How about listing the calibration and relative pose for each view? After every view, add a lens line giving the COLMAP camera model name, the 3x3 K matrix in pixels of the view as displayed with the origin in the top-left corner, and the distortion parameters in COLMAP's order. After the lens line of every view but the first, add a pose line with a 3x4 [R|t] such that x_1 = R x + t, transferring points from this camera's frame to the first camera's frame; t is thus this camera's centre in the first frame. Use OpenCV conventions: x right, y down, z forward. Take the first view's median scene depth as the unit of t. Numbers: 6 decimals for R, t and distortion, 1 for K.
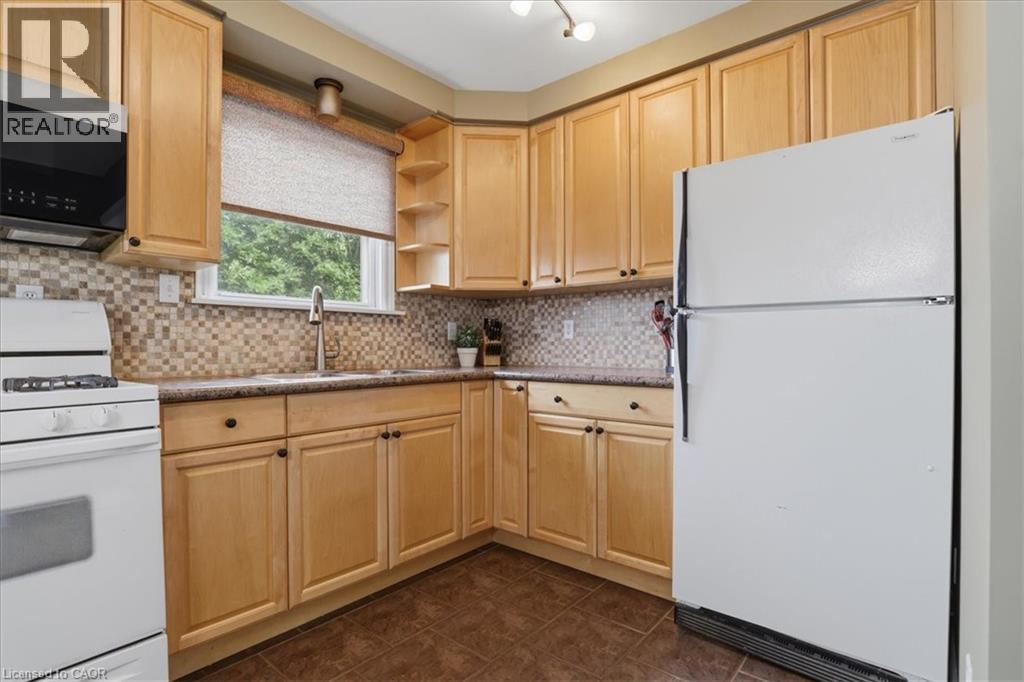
lens RADIAL K [[505.6, 0, 510.6], [0, 505.6, 346.2], [0, 0, 1]] dist [-0.029544, 0.001961]
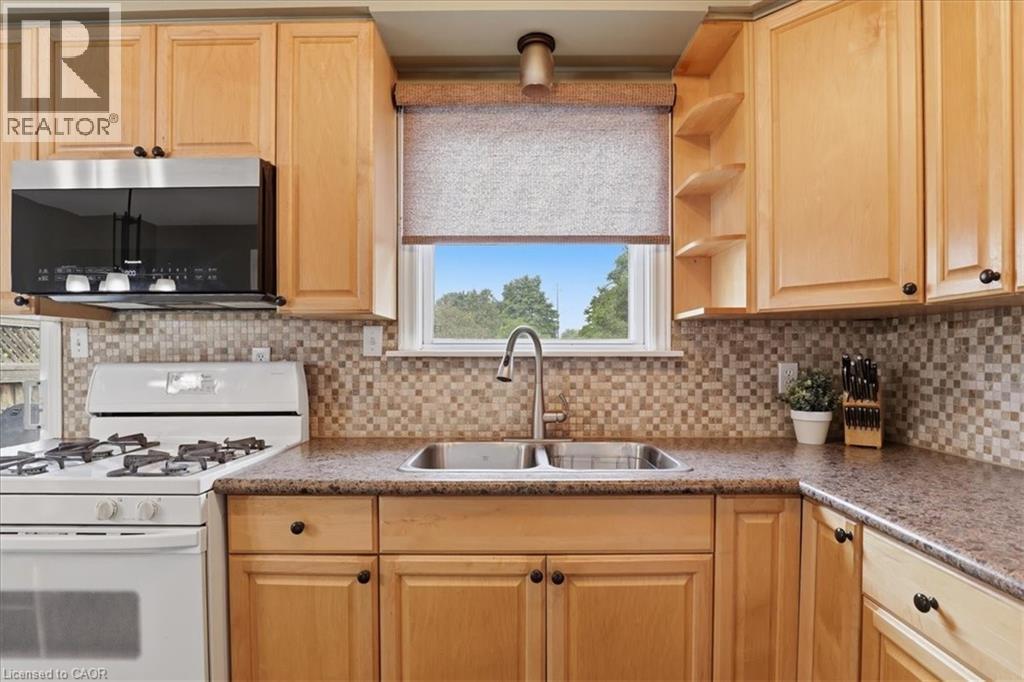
lens RADIAL K [[505.6, 0, 517.6], [0, 505.6, 359.6], [0, 0, 1]] dist [-0.029544, 0.001961]
pose [[0.643650, 0.009116, -0.765266, 0.164950], [0.001242, 0.999915, 0.012956, -0.076064], [0.765319, -0.009290, 0.643584, 0.494220]]
